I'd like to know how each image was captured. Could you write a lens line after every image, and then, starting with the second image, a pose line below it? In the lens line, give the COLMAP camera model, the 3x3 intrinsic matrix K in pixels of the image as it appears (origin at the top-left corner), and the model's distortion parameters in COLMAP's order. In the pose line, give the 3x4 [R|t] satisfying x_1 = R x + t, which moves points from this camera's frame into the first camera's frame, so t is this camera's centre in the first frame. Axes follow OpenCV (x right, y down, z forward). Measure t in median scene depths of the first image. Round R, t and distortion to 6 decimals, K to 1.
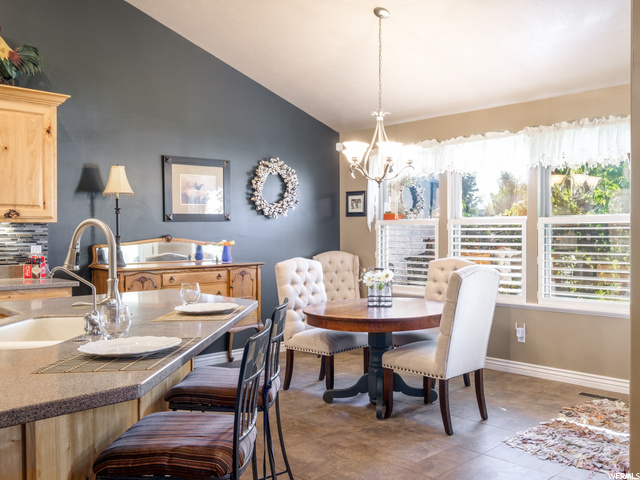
lens RADIAL K [[556.1, 0, 323.4], [0, 556.1, 238.7], [0, 0, 1]] dist [0.001790, 0.007538]
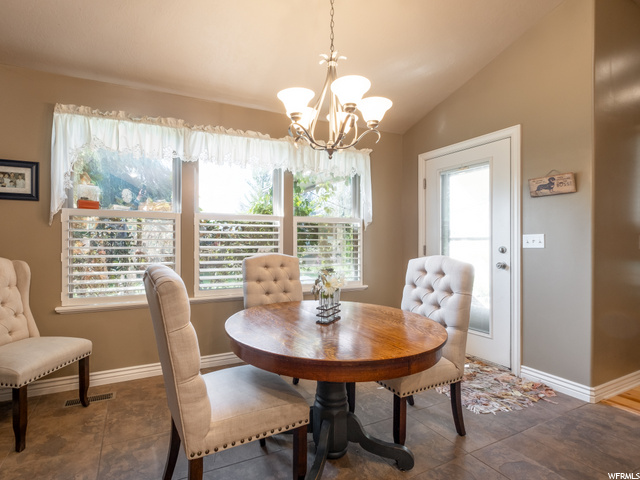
lens RADIAL K [[335.6, 0, 318.7], [0, 335.6, 240.5], [0, 0, 1]] dist [0.000504, 0.000830]
pose [[0.303264, -0.003896, 0.952899, -0.261544], [0.006374, 0.999978, 0.002060, 0.011078], [-0.952885, 0.005449, 0.303282, 0.706547]]
